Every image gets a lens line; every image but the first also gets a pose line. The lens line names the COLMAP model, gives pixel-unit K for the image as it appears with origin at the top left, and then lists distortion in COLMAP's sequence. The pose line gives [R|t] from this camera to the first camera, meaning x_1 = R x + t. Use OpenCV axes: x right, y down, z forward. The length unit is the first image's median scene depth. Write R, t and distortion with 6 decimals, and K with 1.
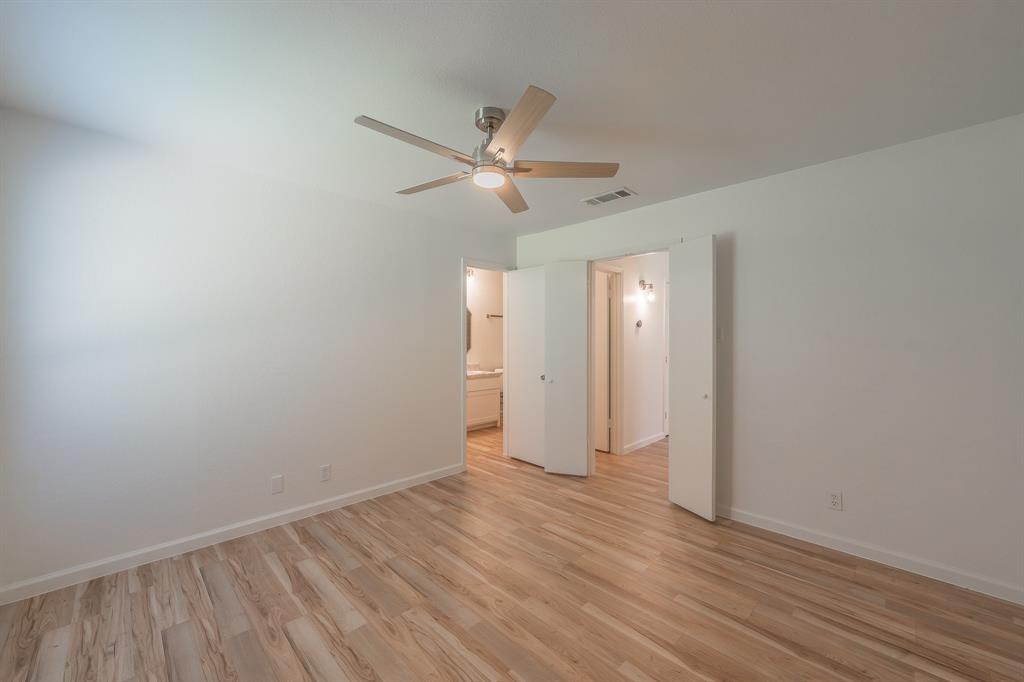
lens RADIAL K [[405.6, 0, 499.0], [0, 405.6, 326.6], [0, 0, 1]] dist [-0.000093, 0.000032]
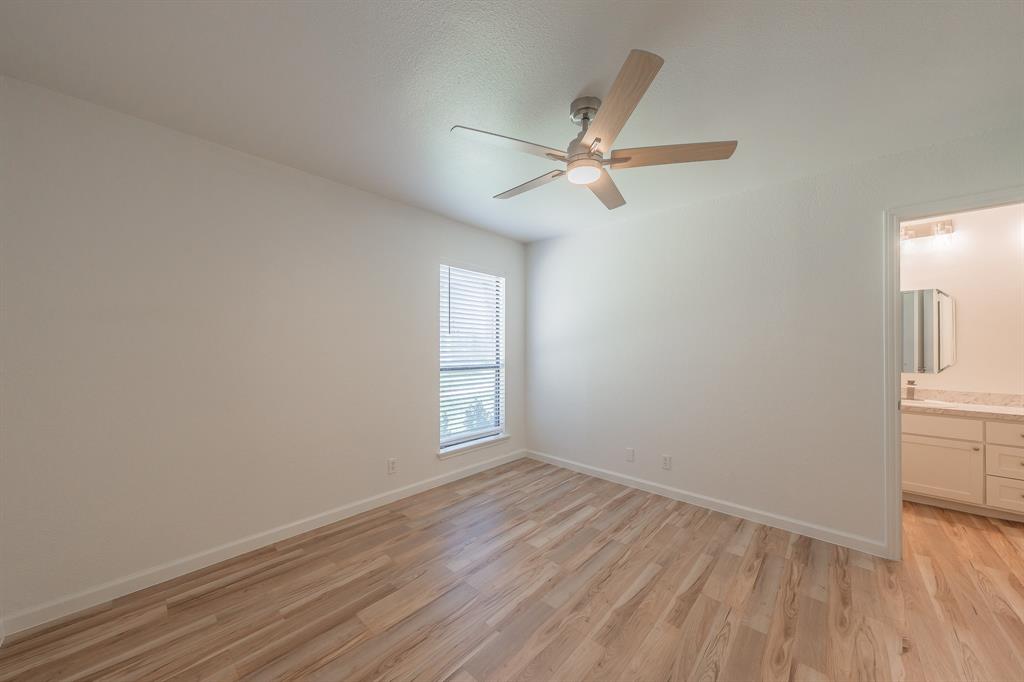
lens RADIAL K [[355.8, 0, 509.6], [0, 355.8, 344.6], [0, 0, 1]] dist [-0.000157, 0.000145]
pose [[0.063114, 0.003105, -0.998002, 0.655019], [0.026068, 0.999649, 0.004759, 0.020258], [0.997666, -0.026316, 0.063011, 0.629013]]
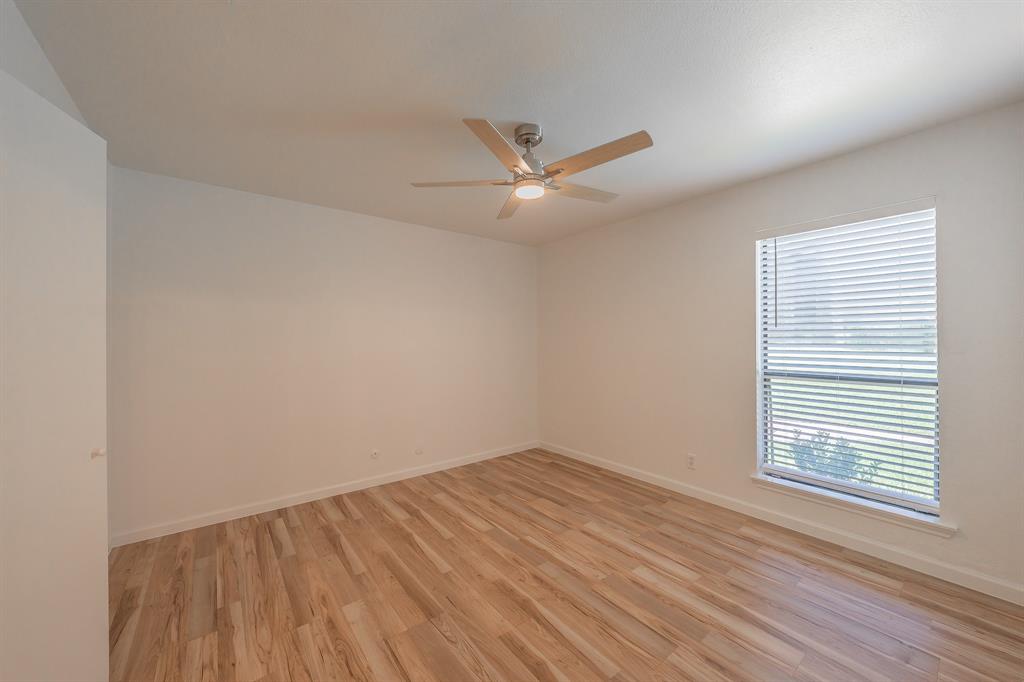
lens RADIAL K [[372.6, 0, 504.9], [0, 372.6, 341.4], [0, 0, 1]] dist [-0.002861, 0.000042]
pose [[-0.995085, 0.004271, 0.098934, -0.044340], [0.001156, 0.999502, -0.031523, 0.054344], [-0.099019, -0.031254, -0.994595, 1.618058]]
